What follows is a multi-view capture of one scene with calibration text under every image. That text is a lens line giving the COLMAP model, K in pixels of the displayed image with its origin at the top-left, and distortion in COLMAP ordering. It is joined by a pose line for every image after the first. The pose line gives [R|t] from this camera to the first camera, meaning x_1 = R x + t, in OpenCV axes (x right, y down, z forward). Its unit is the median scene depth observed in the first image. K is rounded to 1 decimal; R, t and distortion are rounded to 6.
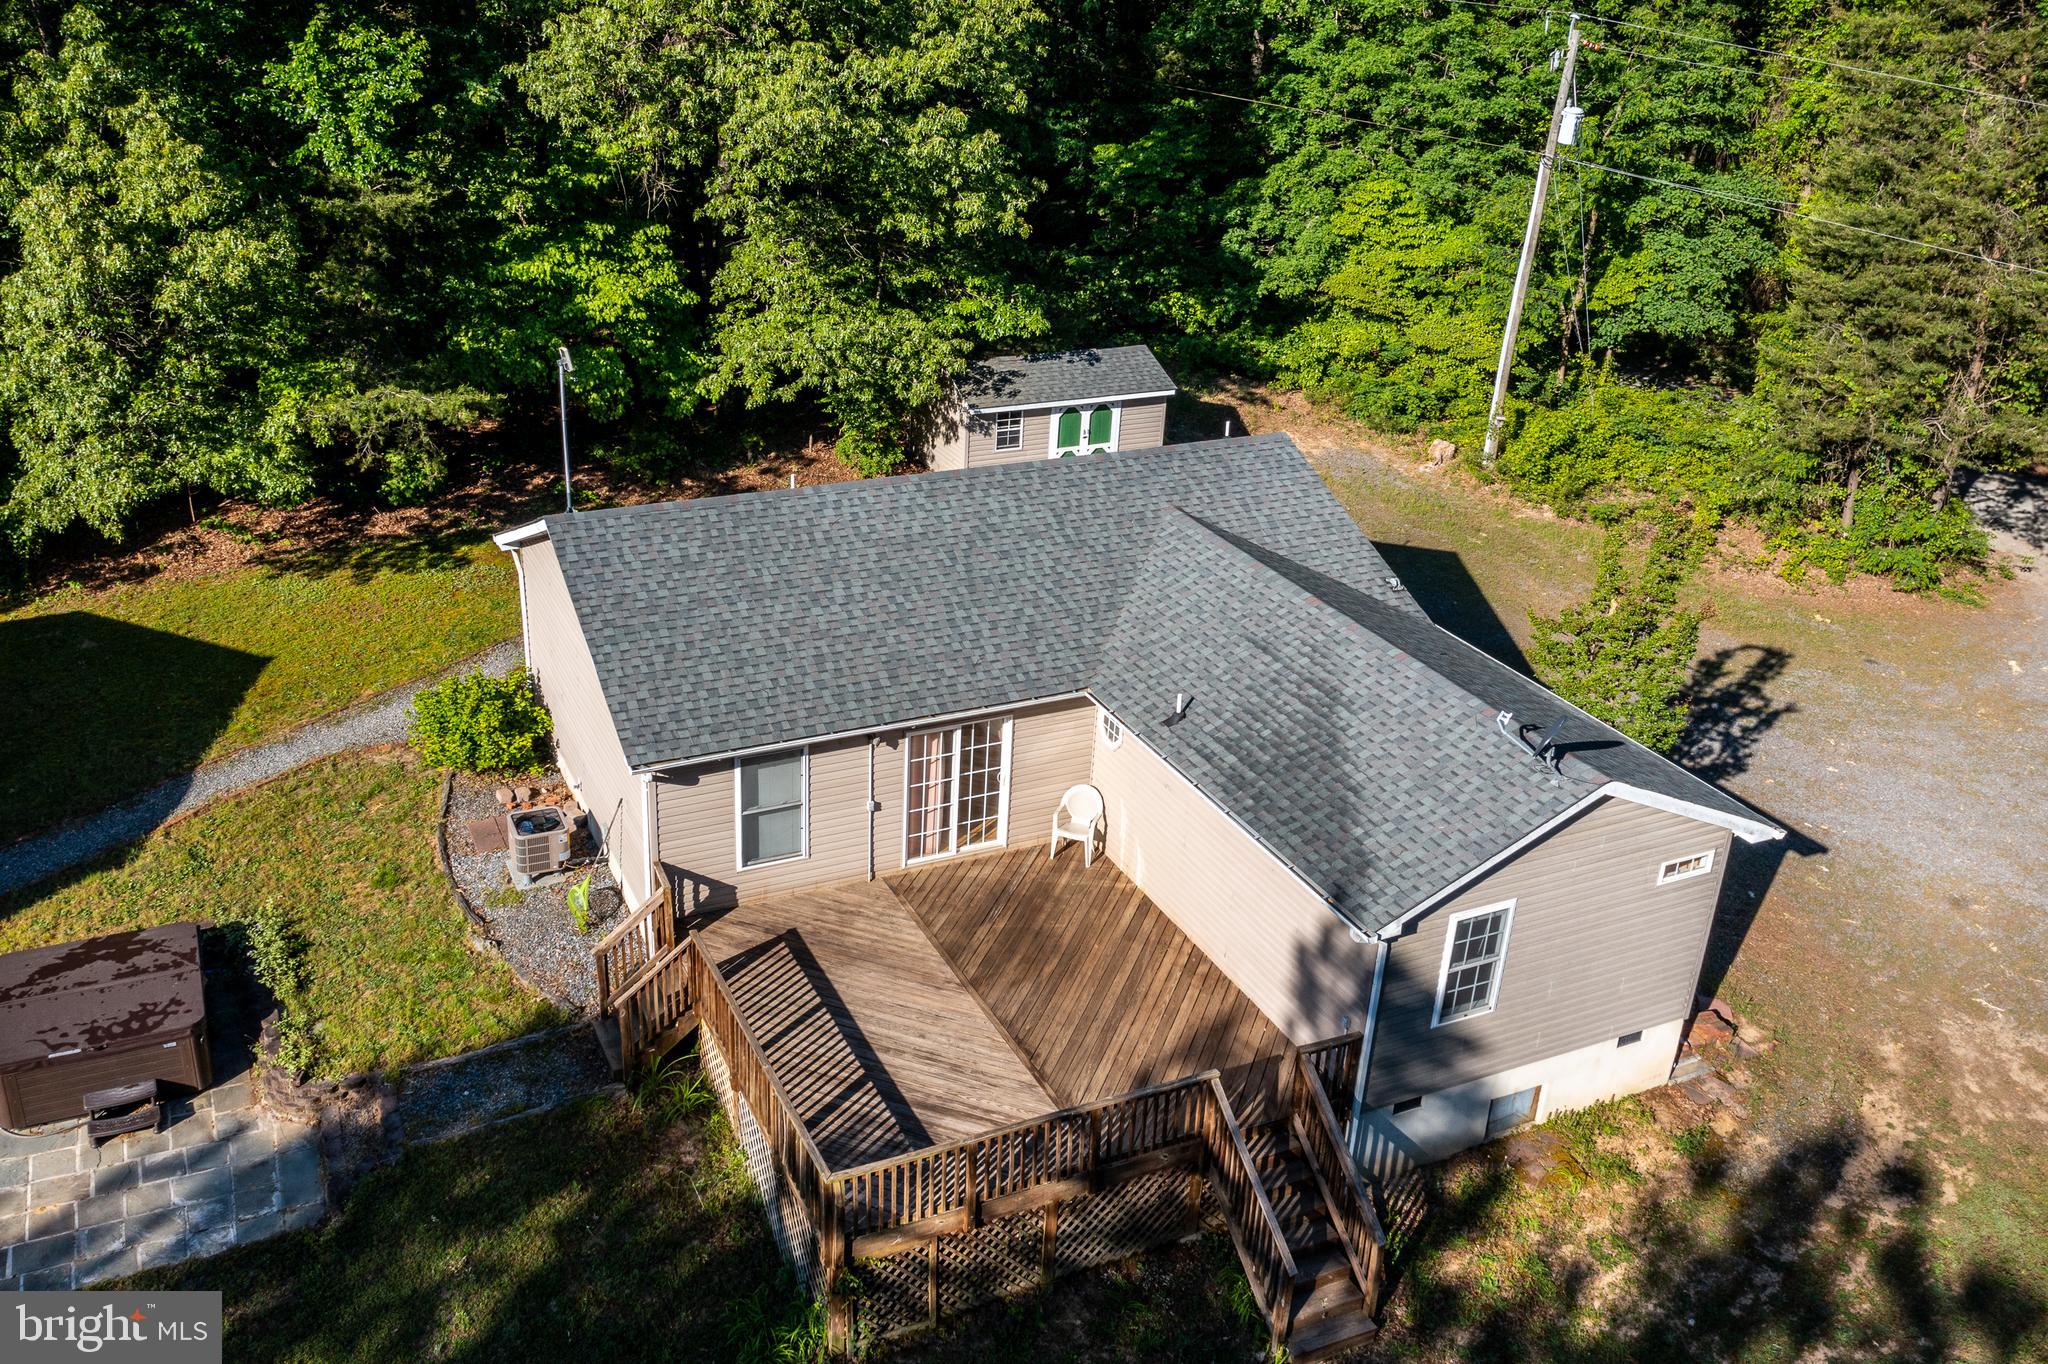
lens RADIAL K [[1770.5, 0, 929.0], [0, 1770.5, 598.7], [0, 0, 1]] dist [-0.019291, -0.006886]
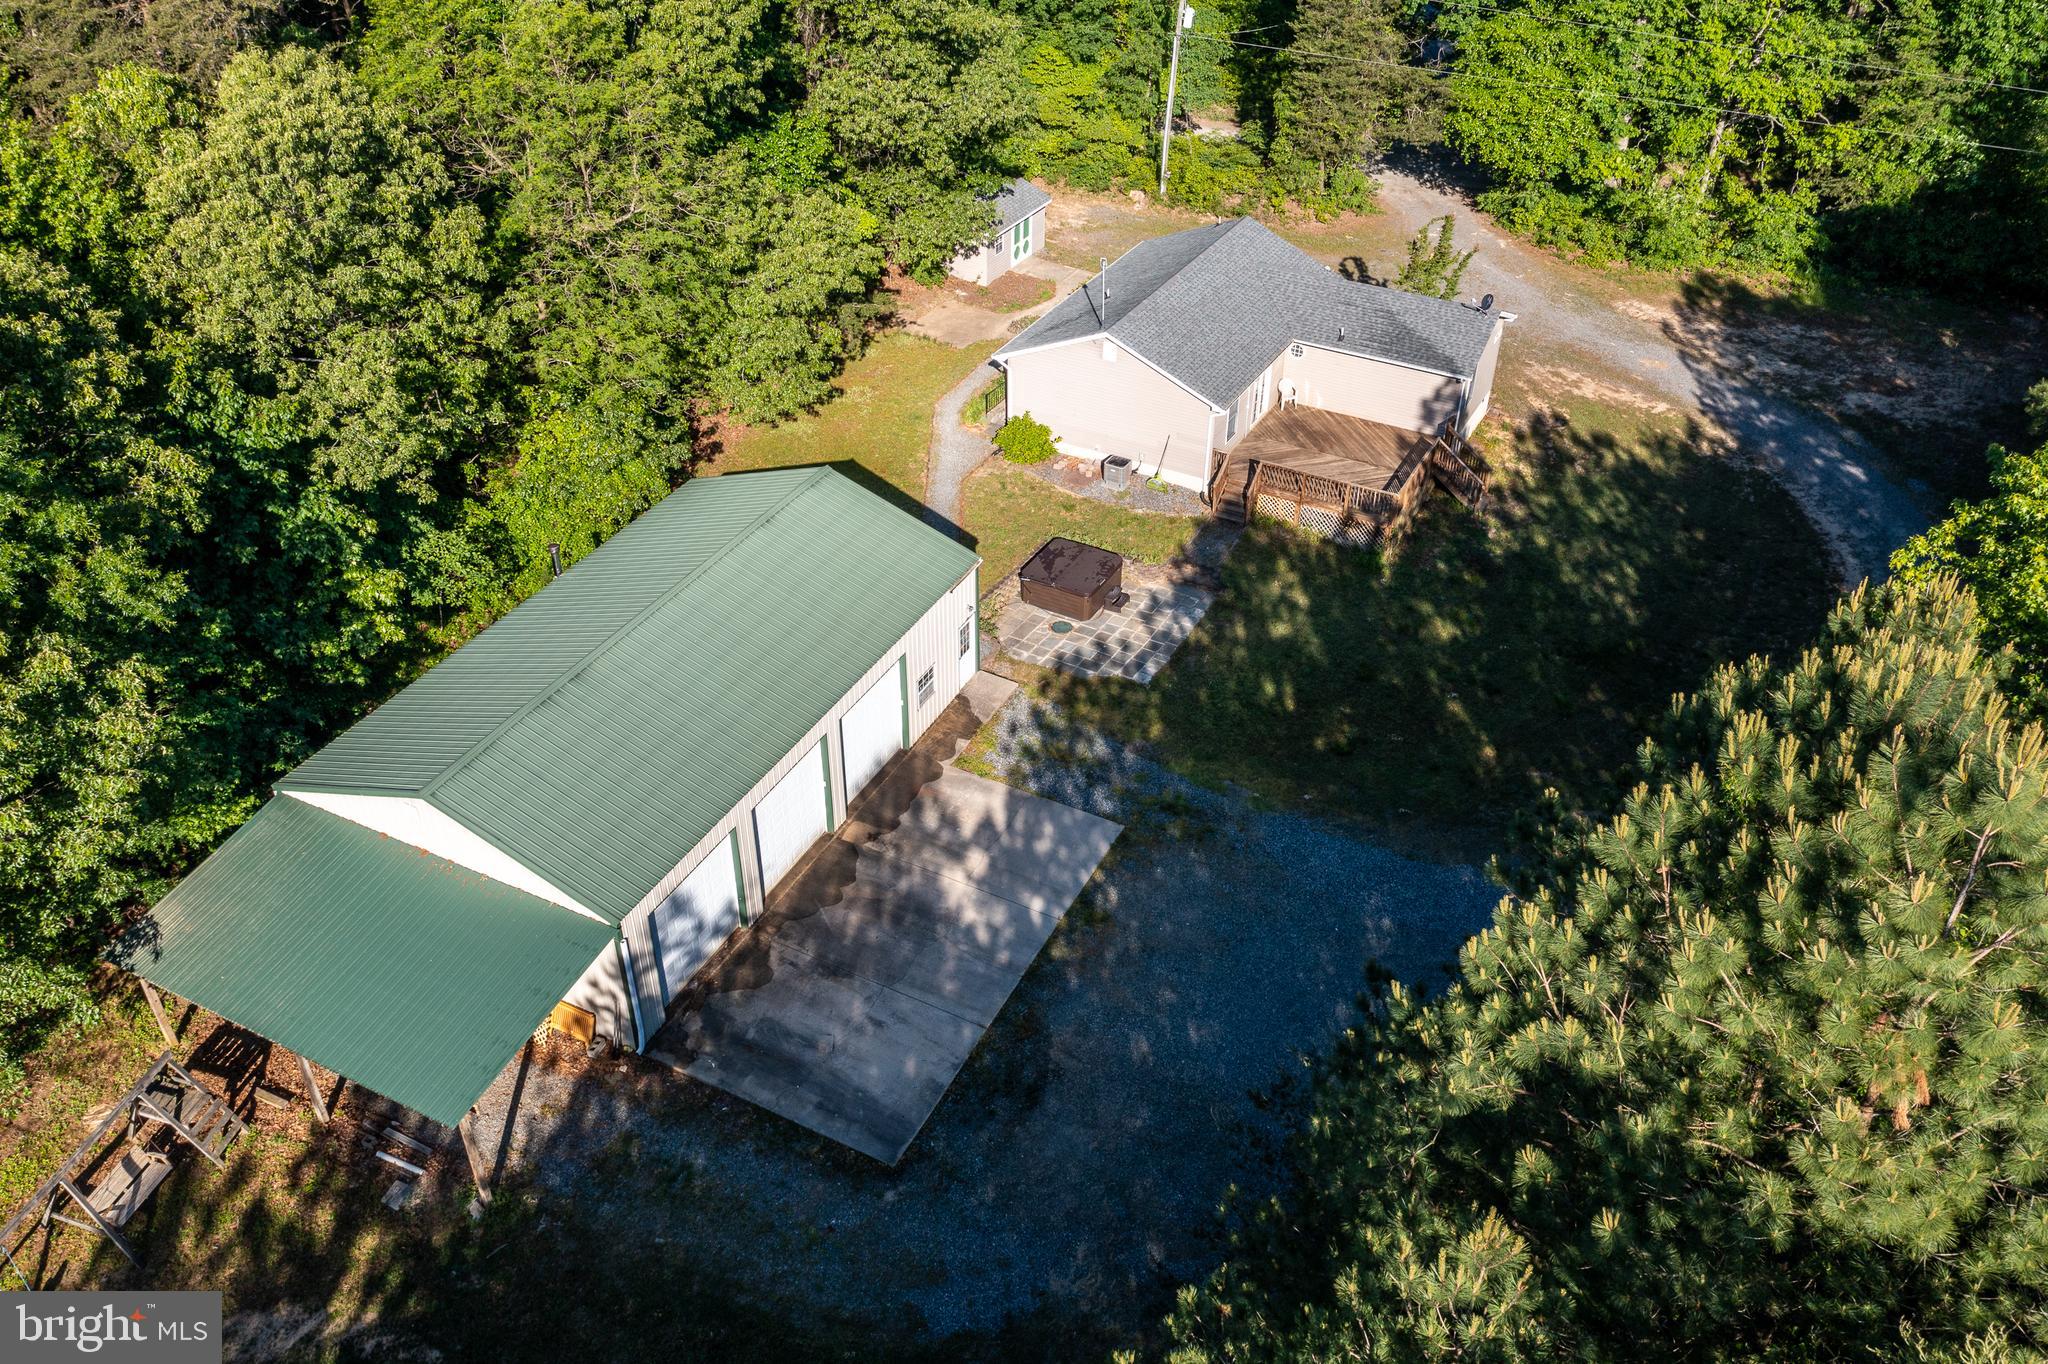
lens RADIAL K [[1620.9, 0, 1020.4], [0, 1620.9, 666.2], [0, 0, 1]] dist [-0.004910, 0.003635]
pose [[0.791298, -0.373281, 0.484261, -1.536835], [0.249503, 0.920203, 0.301620, -0.320518], [-0.558207, -0.117847, 0.821290, -0.770529]]
